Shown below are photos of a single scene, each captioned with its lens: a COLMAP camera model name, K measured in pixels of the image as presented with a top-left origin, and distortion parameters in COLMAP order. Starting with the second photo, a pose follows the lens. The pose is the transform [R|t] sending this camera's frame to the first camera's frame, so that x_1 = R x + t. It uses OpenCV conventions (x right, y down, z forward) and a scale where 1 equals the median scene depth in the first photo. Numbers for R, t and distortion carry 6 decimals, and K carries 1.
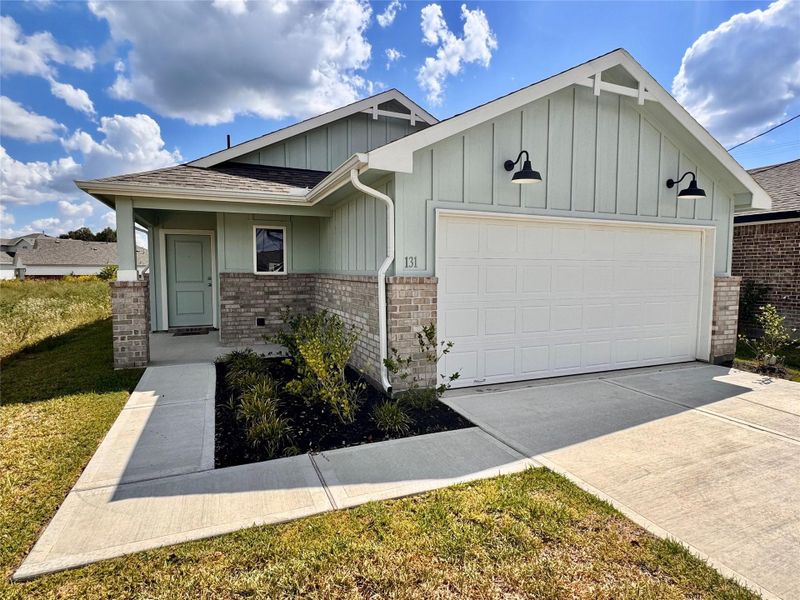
lens RADIAL K [[445.0, 0, 400.0], [0, 445.0, 300.0], [0, 0, 1]] dist [0.001431, 0.000599]
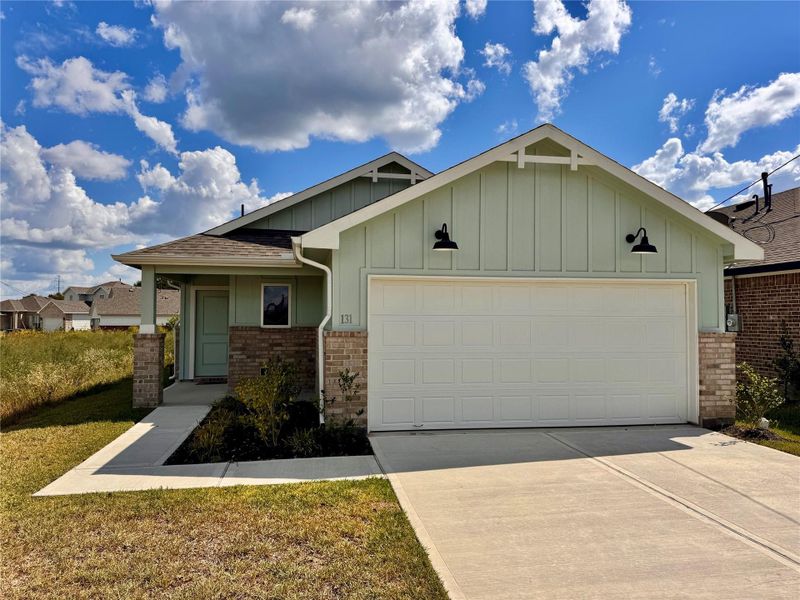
lens RADIAL K [[592.8, 0, 400.0], [0, 592.8, 300.0], [0, 0, 1]] dist [0.032834, -0.002979]
pose [[0.971812, -0.007763, -0.235630, 0.391139], [-0.014382, 0.995644, -0.092119, 0.004862], [0.235319, 0.092911, 0.967467, -0.369046]]
